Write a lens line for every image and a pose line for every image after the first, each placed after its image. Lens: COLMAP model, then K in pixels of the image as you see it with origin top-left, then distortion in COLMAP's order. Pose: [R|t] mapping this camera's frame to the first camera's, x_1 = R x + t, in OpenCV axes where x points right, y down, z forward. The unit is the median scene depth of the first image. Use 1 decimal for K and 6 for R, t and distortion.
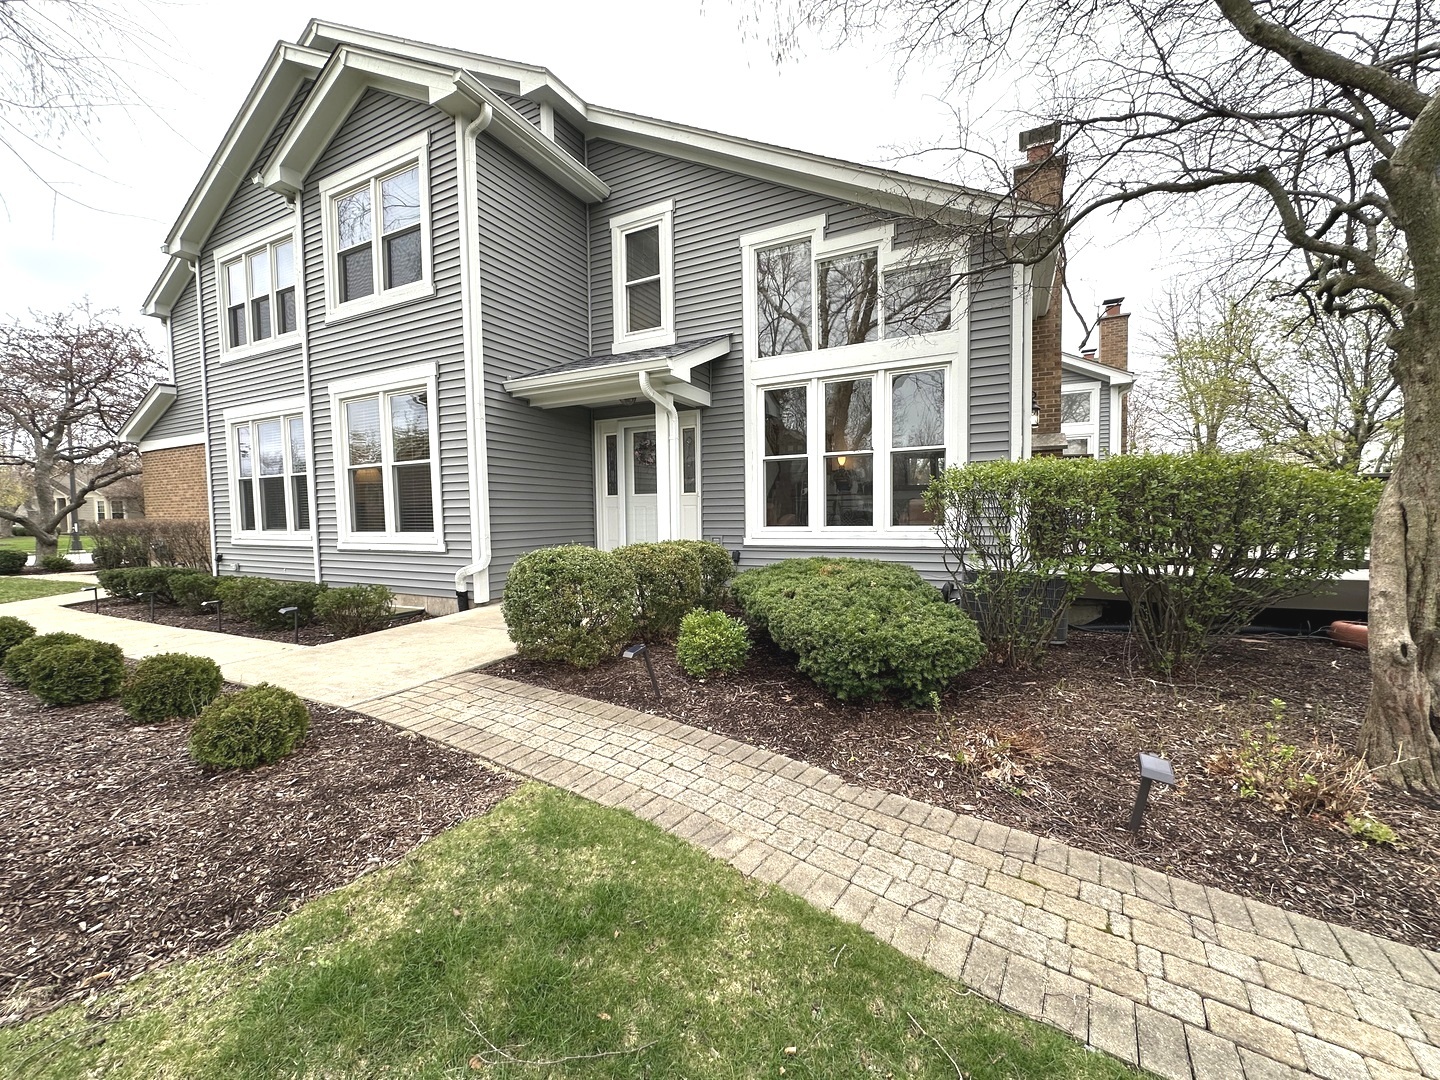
lens RADIAL K [[567.7, 0, 720.0], [0, 567.7, 540.0], [0, 0, 1]] dist [0.000459, 0.000017]
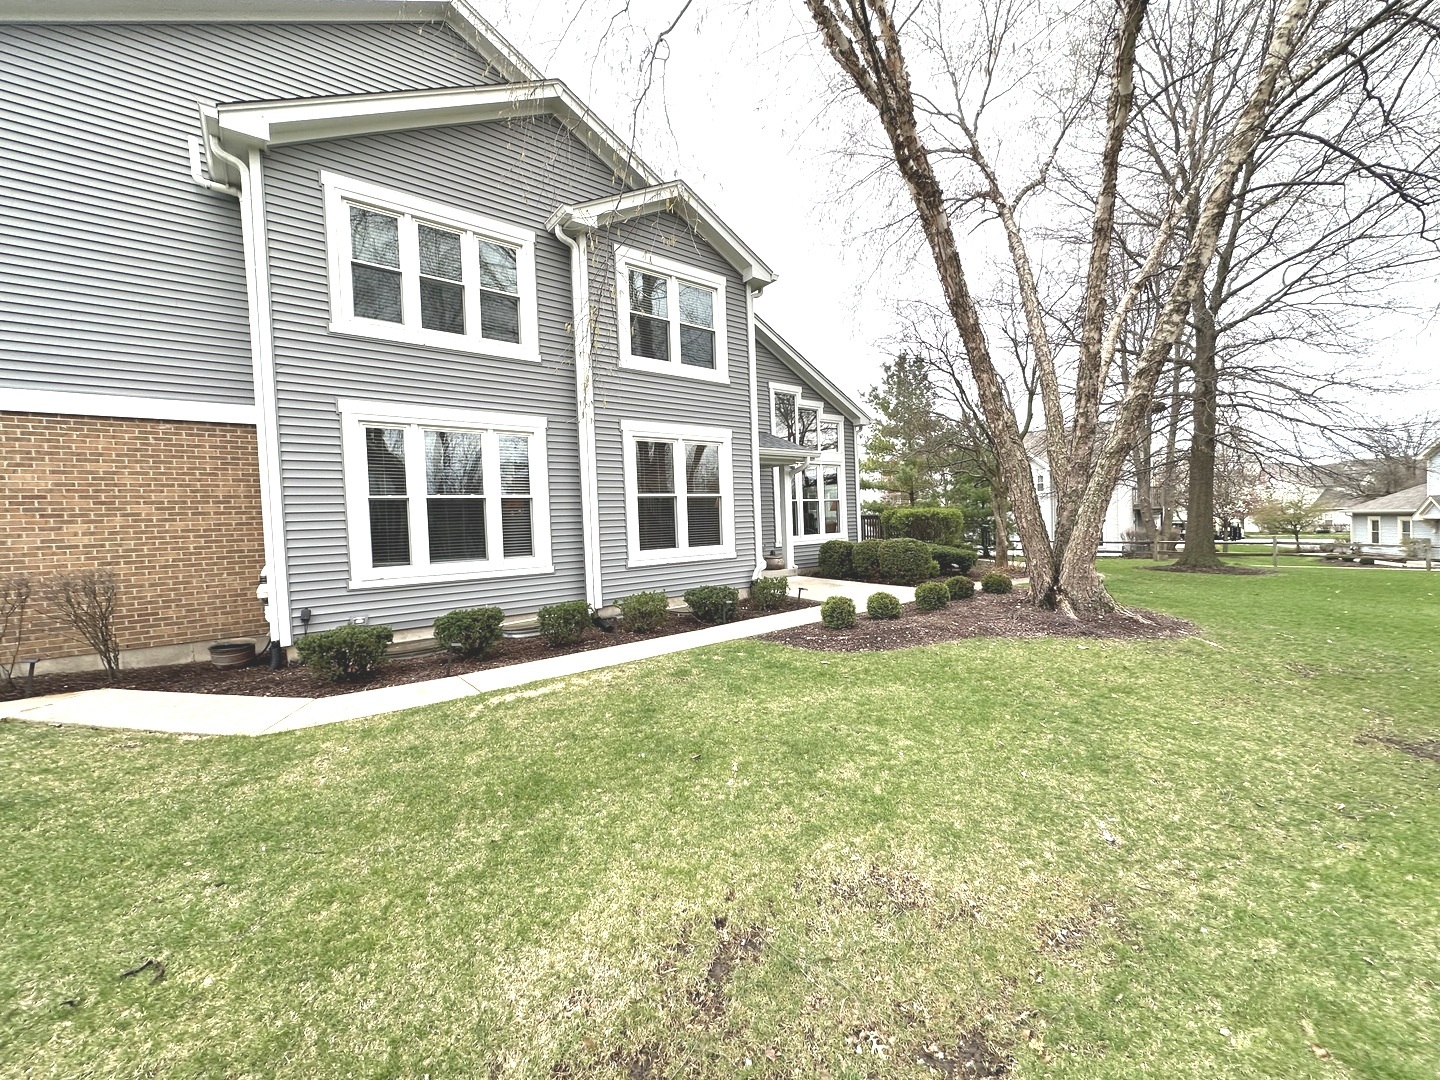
lens RADIAL K [[567.7, 0, 720.0], [0, 567.7, 540.0], [0, 0, 1]] dist [0.000459, 0.000017]
pose [[0.460571, -0.015416, 0.887489, -1.397073], [0.087723, 0.995745, -0.028228, 0.009764], [-0.883277, 0.090854, 0.459963, 0.286620]]
